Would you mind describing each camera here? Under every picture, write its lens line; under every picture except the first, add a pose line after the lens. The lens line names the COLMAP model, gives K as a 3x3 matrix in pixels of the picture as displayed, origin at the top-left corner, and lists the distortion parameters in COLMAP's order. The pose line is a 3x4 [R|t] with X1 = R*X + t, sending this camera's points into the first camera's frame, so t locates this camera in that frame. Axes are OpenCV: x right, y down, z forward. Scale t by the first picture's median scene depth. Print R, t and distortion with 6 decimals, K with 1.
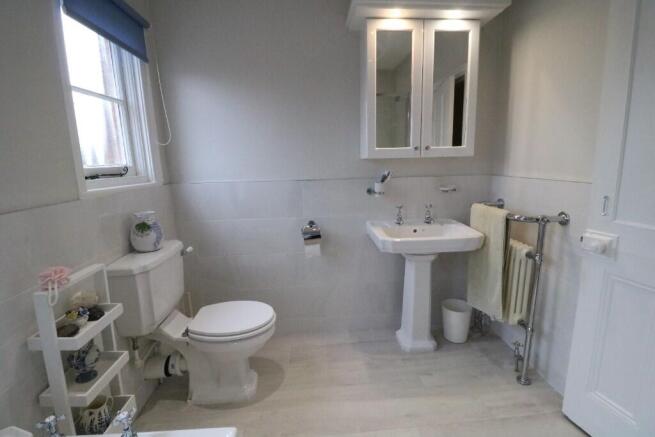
lens RADIAL K [[306.6, 0, 335.6], [0, 306.6, 217.1], [0, 0, 1]] dist [0.000912, 0.000209]
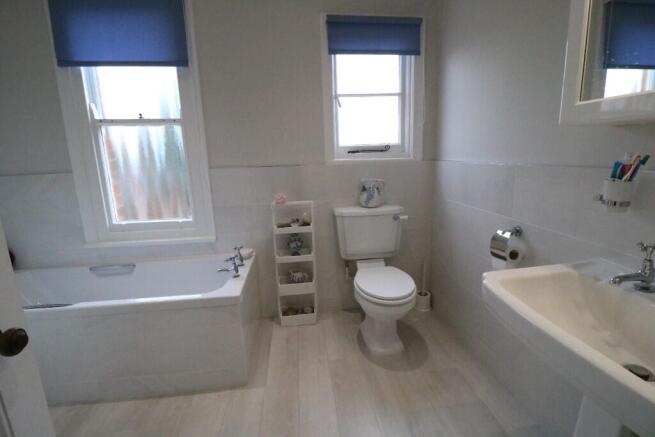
lens RADIAL K [[306.6, 0, 335.6], [0, 306.6, 217.1], [0, 0, 1]] dist [0.000912, 0.000209]
pose [[0.047602, 0.224294, -0.973358, 0.675022], [-0.157561, 0.963949, 0.214421, -0.108509], [0.986361, 0.143156, 0.081226, 0.688288]]
